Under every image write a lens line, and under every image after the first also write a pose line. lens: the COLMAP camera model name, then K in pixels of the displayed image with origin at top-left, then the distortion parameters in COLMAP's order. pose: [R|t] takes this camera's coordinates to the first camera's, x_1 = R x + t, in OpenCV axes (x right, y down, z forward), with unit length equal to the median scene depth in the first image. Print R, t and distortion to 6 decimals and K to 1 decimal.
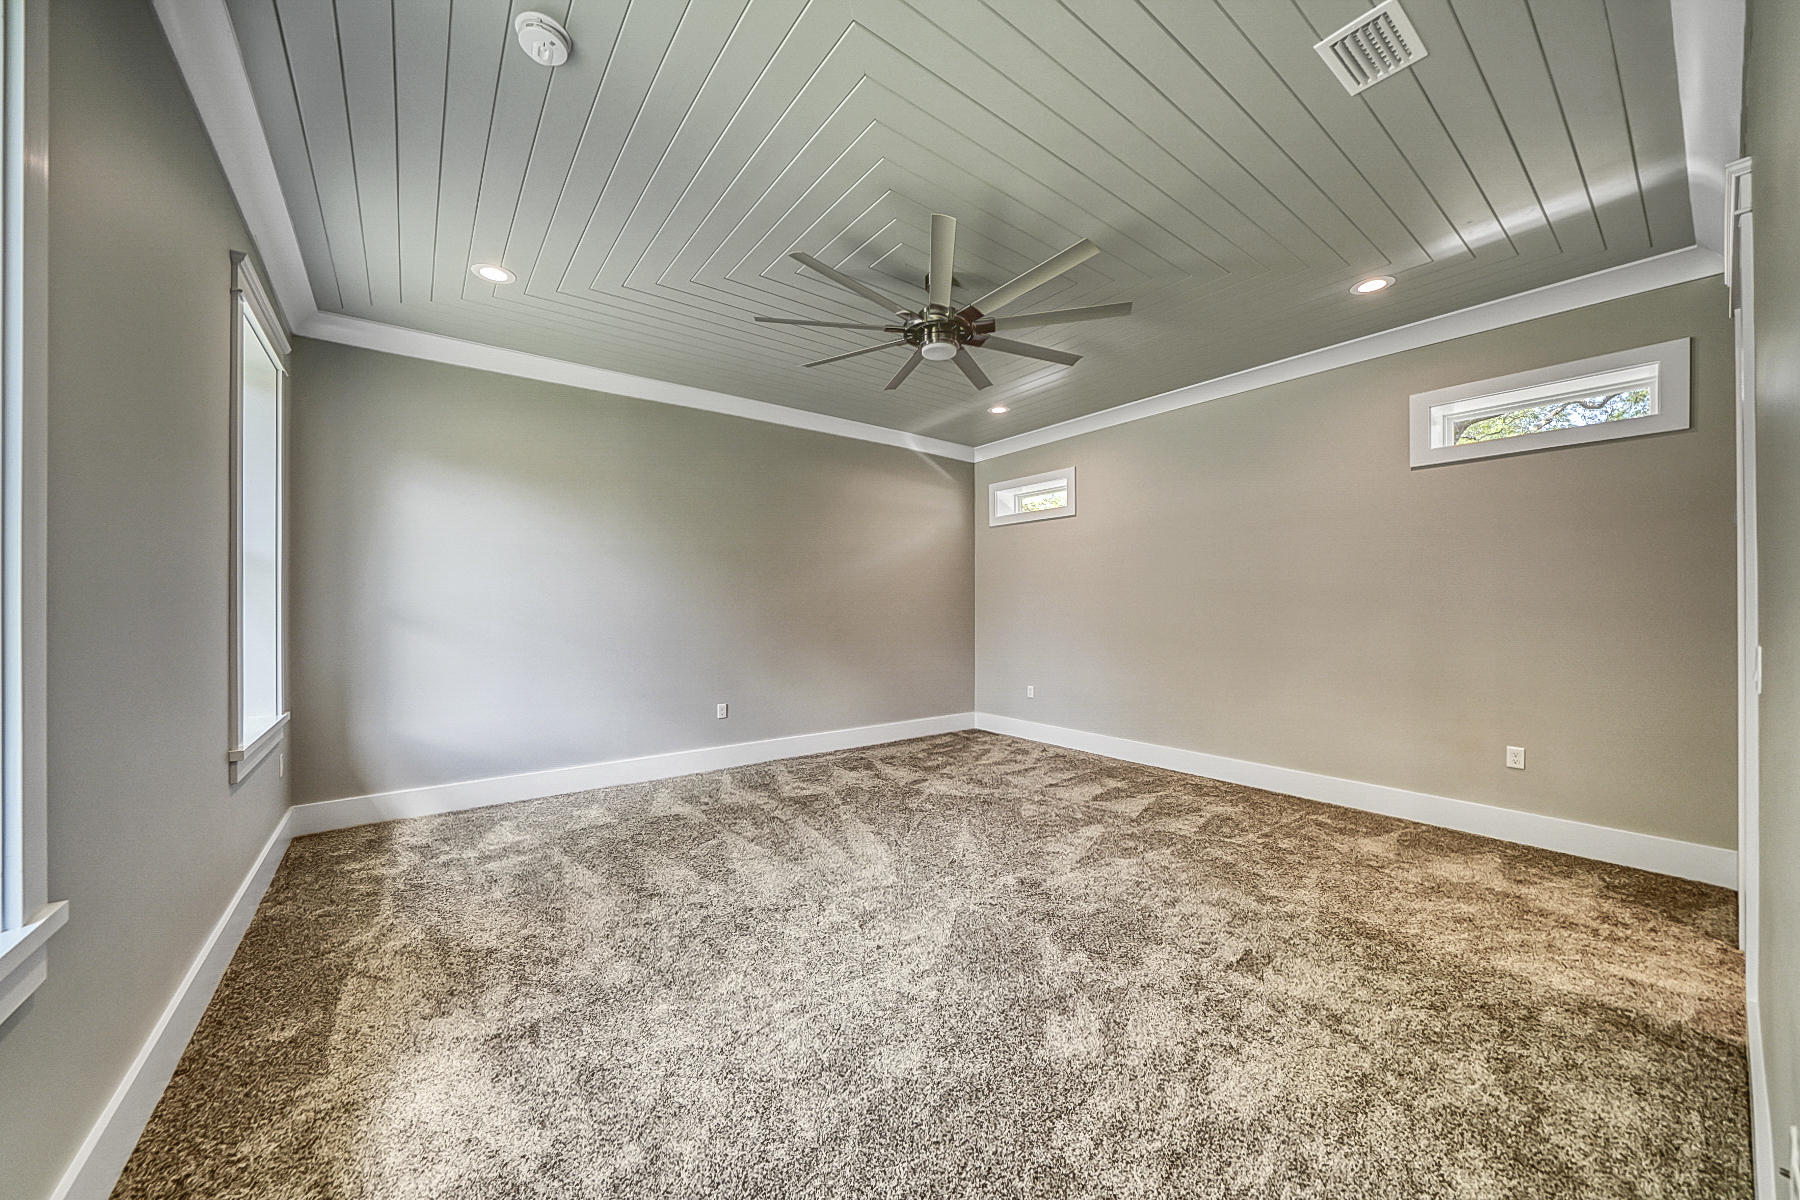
lens RADIAL K [[631.6, 0, 910.8], [0, 631.6, 602.8], [0, 0, 1]] dist [-0.007000, -0.000714]
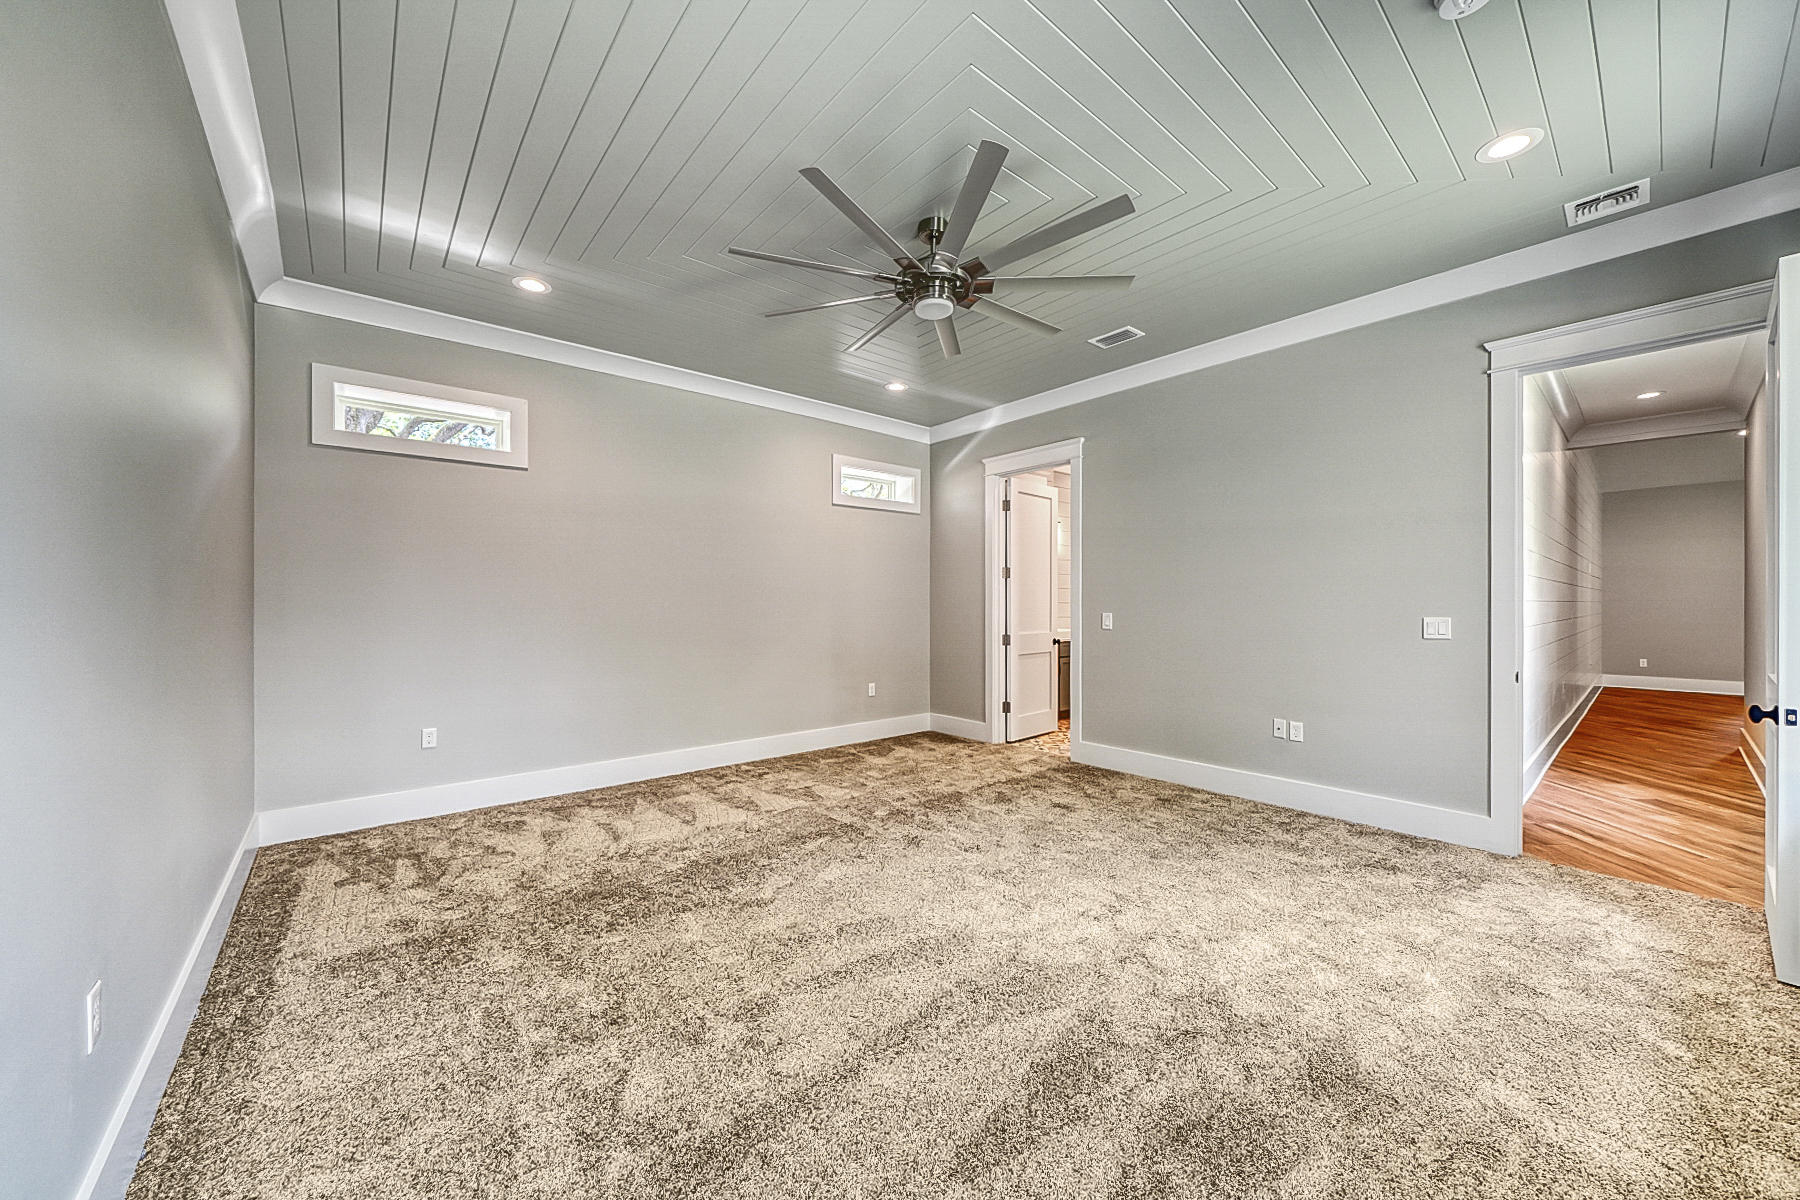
lens RADIAL K [[659.5, 0, 913.4], [0, 659.5, 606.3], [0, 0, 1]] dist [-0.005985, 0.000574]
pose [[-0.056072, -0.002806, 0.998423, -0.631521], [-0.007017, 0.999972, 0.002416, 0.013567], [-0.998402, -0.006871, -0.056091, 0.777422]]
